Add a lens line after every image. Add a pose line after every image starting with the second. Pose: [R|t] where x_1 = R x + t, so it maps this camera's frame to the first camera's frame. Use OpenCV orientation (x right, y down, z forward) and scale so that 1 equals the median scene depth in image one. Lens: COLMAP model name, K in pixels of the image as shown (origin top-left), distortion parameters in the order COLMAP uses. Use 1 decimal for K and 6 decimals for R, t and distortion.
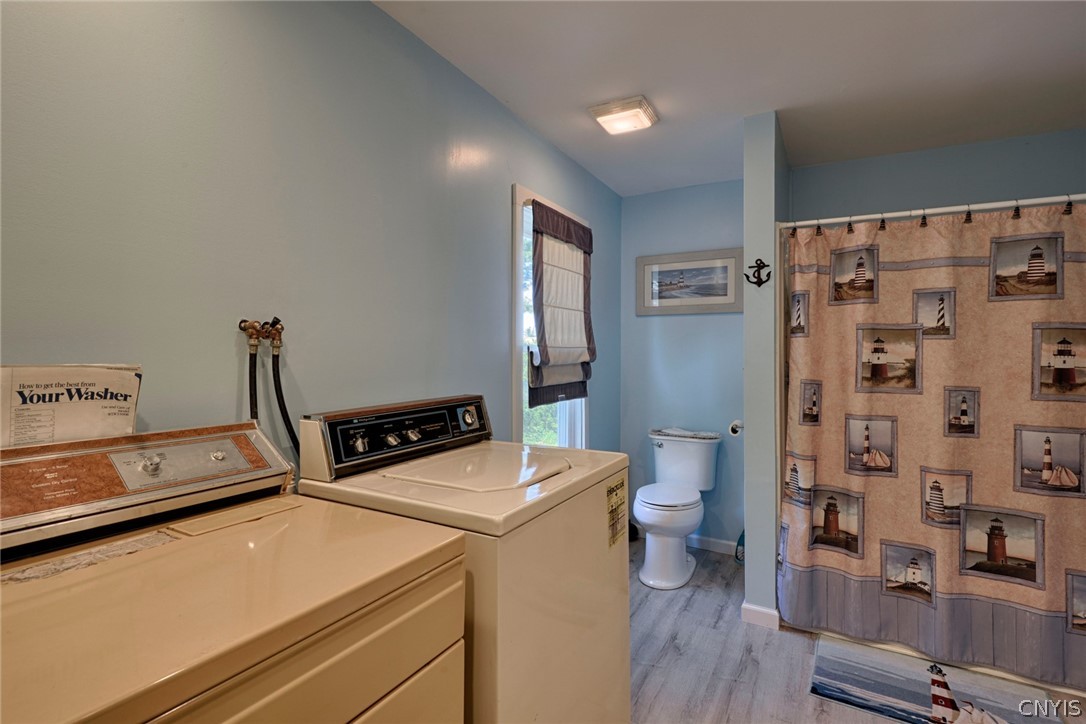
lens RADIAL K [[515.5, 0, 544.8], [0, 515.5, 348.7], [0, 0, 1]] dist [-0.003121, -0.000614]
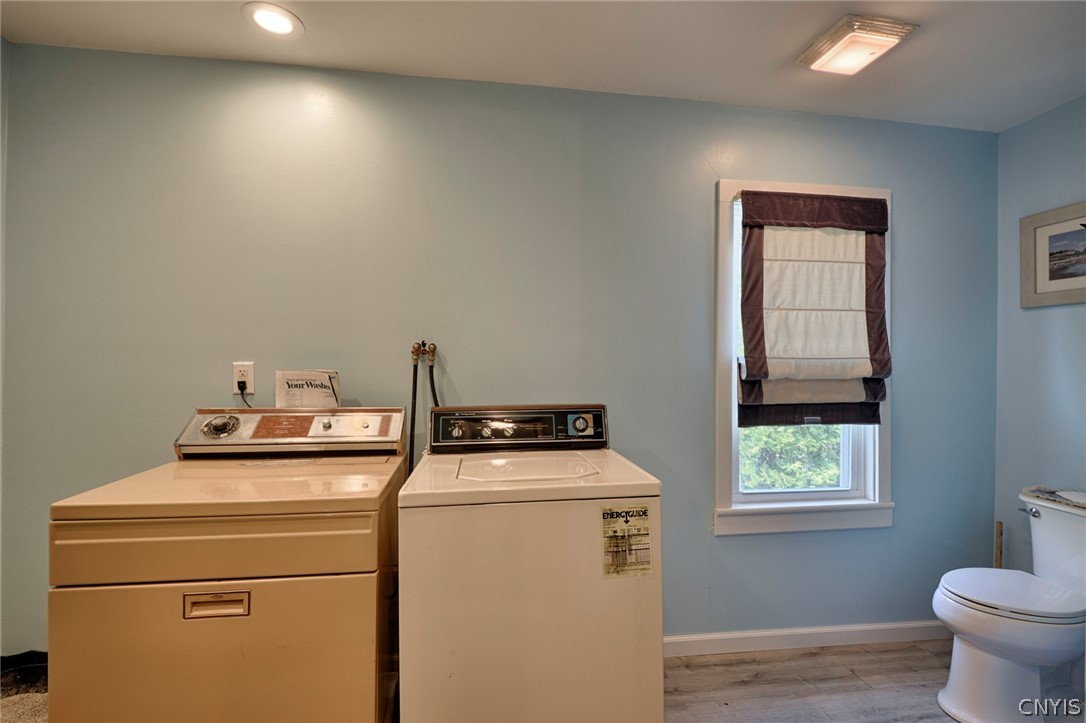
lens RADIAL K [[500.5, 0, 543.8], [0, 500.5, 357.2], [0, 0, 1]] dist [0.028733, -0.020994]
pose [[0.609992, -0.001470, -0.792406, 0.453560], [0.002972, 0.999995, 0.000433, -0.006266], [0.792402, -0.002619, 0.609994, 0.202582]]
